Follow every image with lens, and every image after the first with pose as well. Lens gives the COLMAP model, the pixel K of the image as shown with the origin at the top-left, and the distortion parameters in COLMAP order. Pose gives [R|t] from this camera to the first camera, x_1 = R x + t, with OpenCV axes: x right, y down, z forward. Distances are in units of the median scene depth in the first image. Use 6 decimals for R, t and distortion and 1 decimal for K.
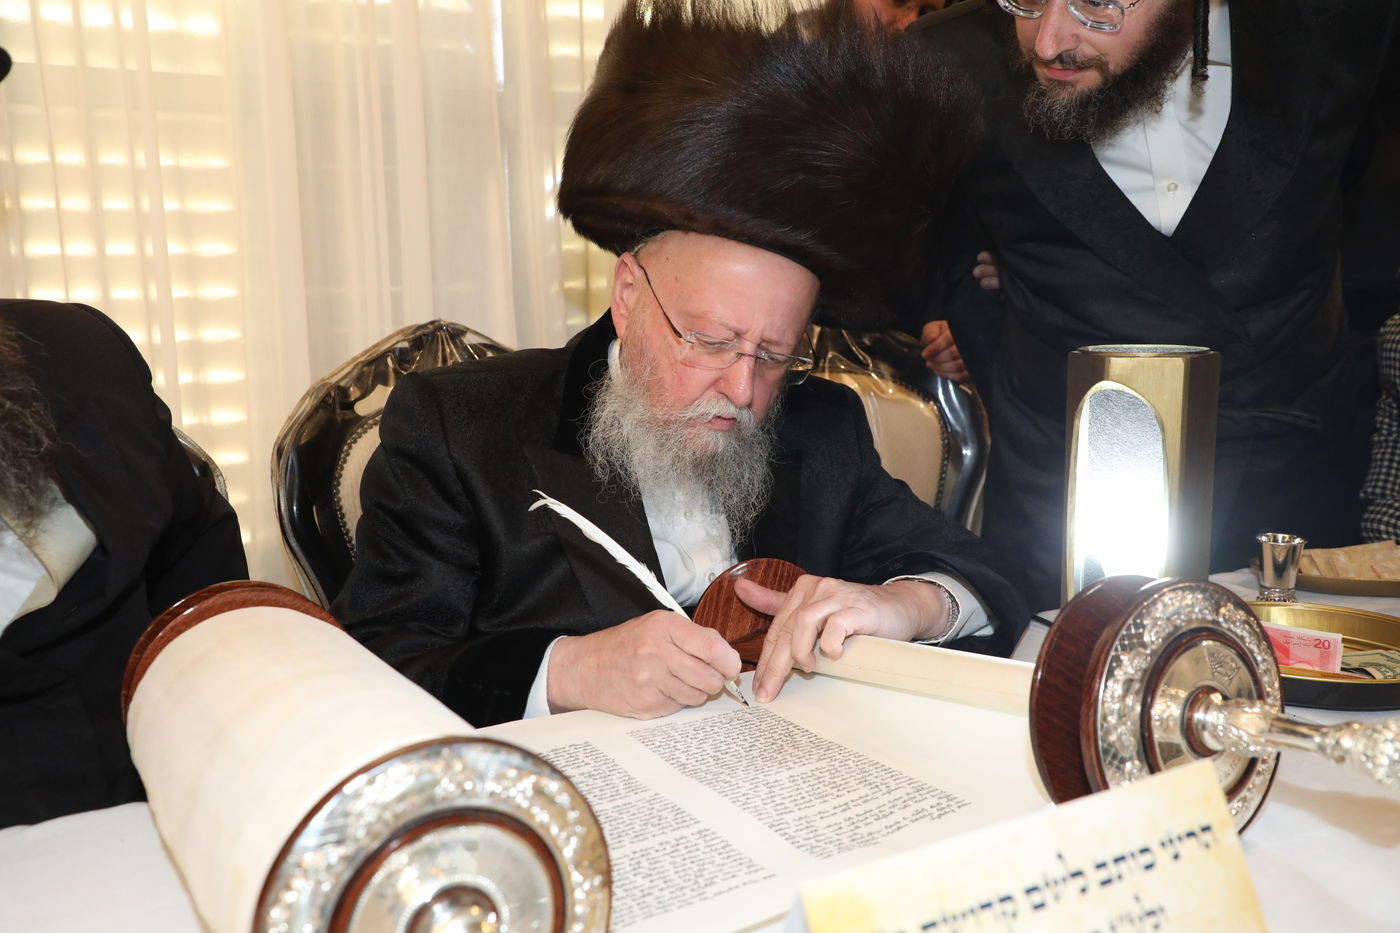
lens RADIAL K [[1284.6, 0, 703.3], [0, 1284.6, 473.2], [0, 0, 1]] dist [0.017937, 0.000000]
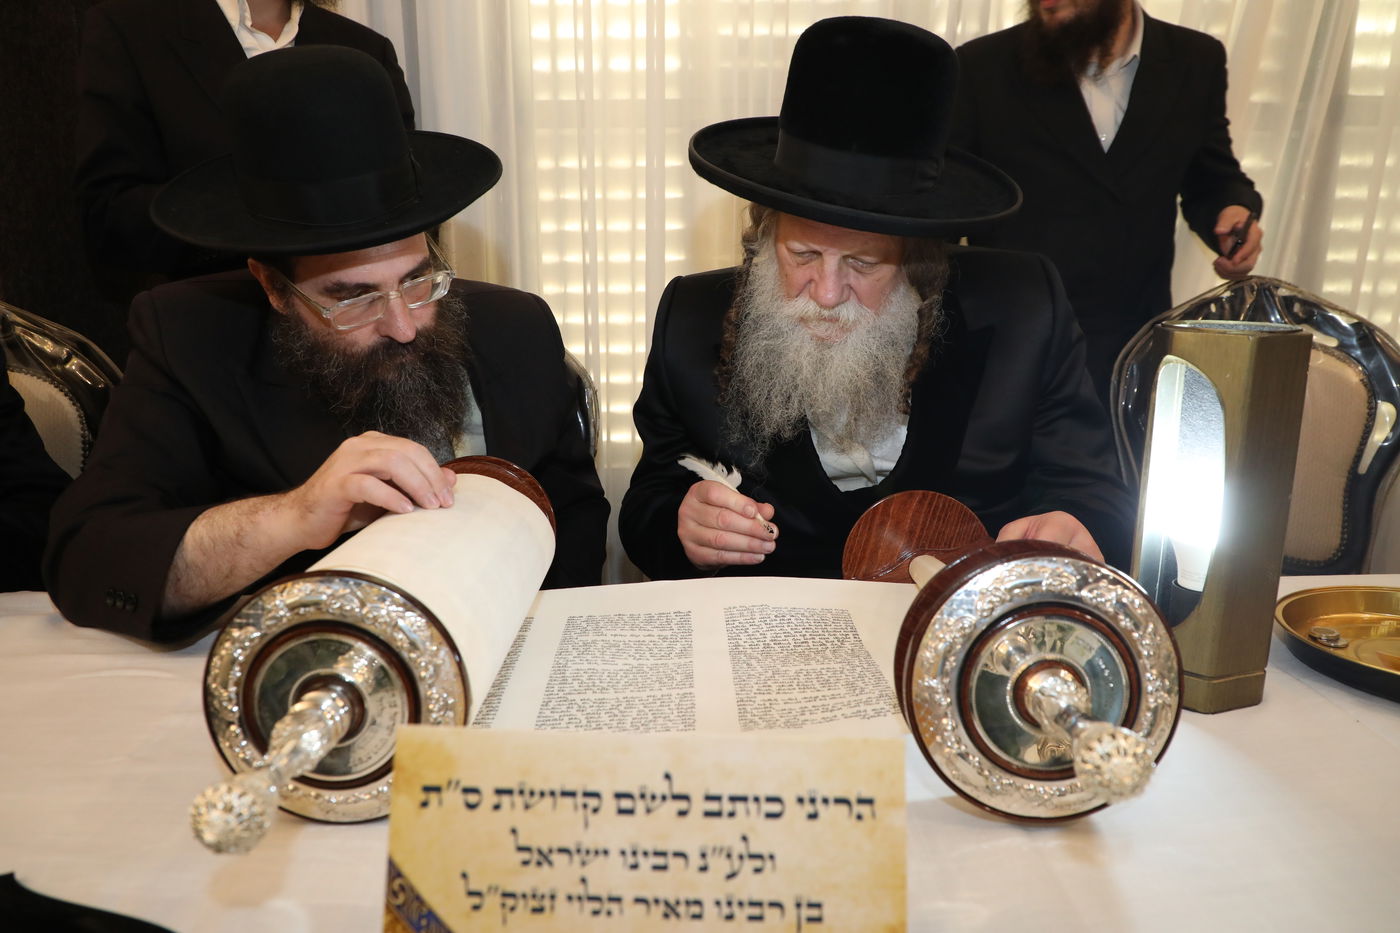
lens RADIAL K [[959.2, 0, 709.2], [0, 959.2, 453.8], [0, 0, 1]] dist [-0.027778, 0.011409]
pose [[0.827220, 0.124703, -0.547865, 0.404268], [-0.089957, 0.991876, 0.089941, -0.028794], [0.554630, -0.025116, 0.831718, 0.197514]]
